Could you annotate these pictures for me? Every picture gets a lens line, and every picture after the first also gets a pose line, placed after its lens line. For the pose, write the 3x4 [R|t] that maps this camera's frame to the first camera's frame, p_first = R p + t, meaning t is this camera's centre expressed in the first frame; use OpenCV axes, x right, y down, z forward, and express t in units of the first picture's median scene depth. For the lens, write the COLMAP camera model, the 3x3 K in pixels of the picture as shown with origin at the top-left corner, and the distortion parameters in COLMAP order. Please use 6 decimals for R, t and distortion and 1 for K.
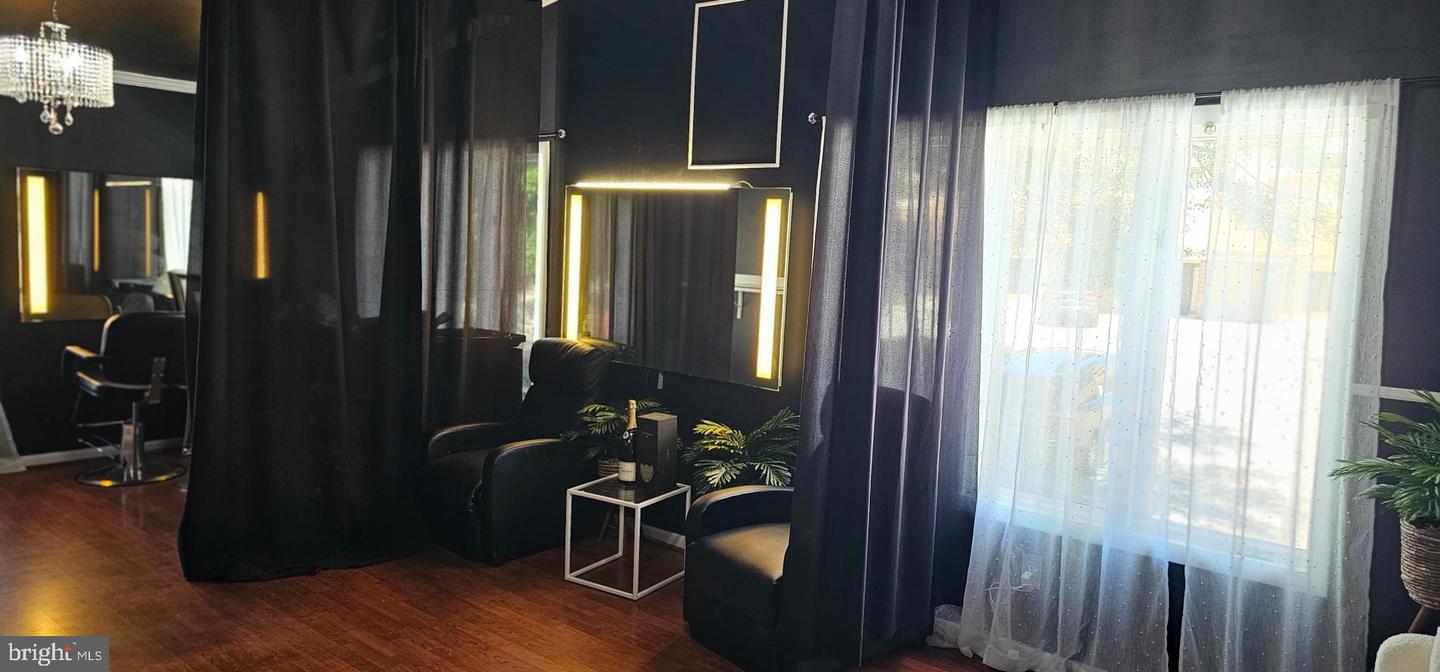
lens RADIAL K [[956.6, 0, 721.1], [0, 956.6, 330.4], [0, 0, 1]] dist [0.068293, -0.067173]
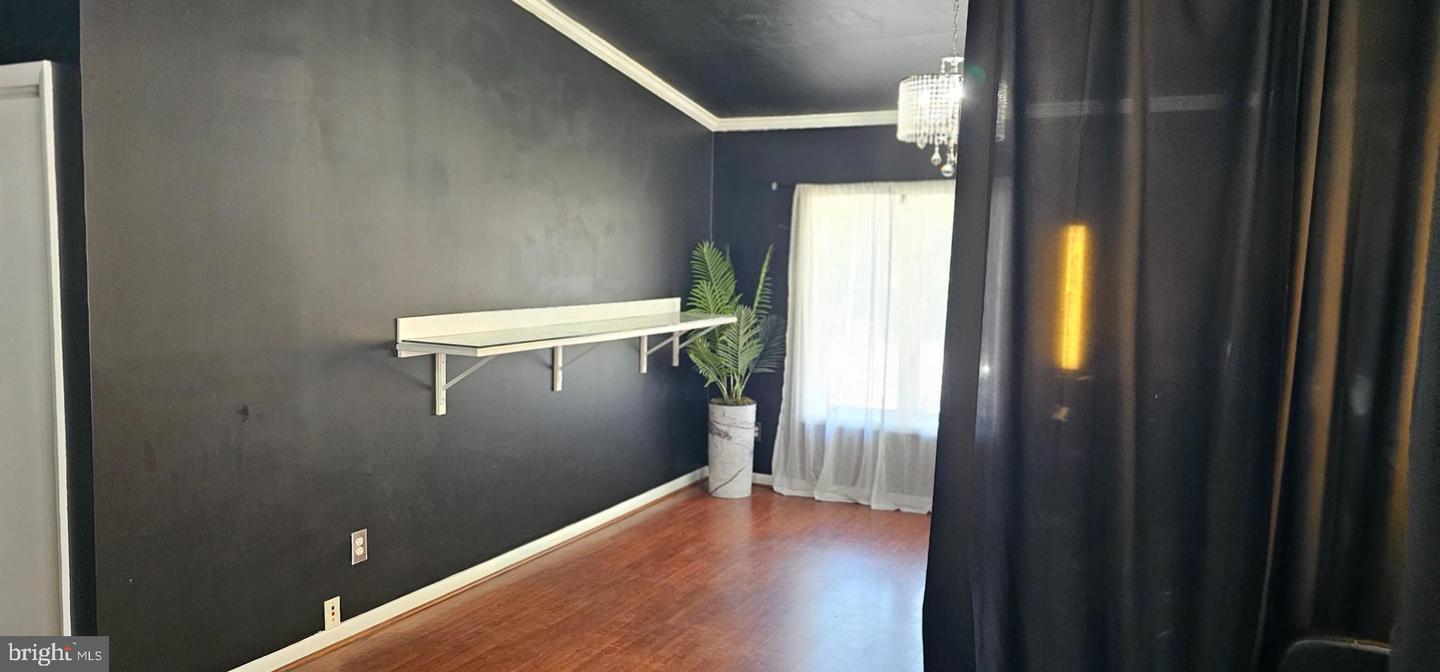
lens RADIAL K [[956.6, 0, 707.3], [0, 956.6, 329.0], [0, 0, 1]] dist [0.068293, -0.067173]
pose [[0.229370, 0.039058, -0.972555, 0.166545], [-0.102694, 0.994589, 0.015724, -0.045179], [0.967907, 0.096269, 0.232139, 0.565750]]
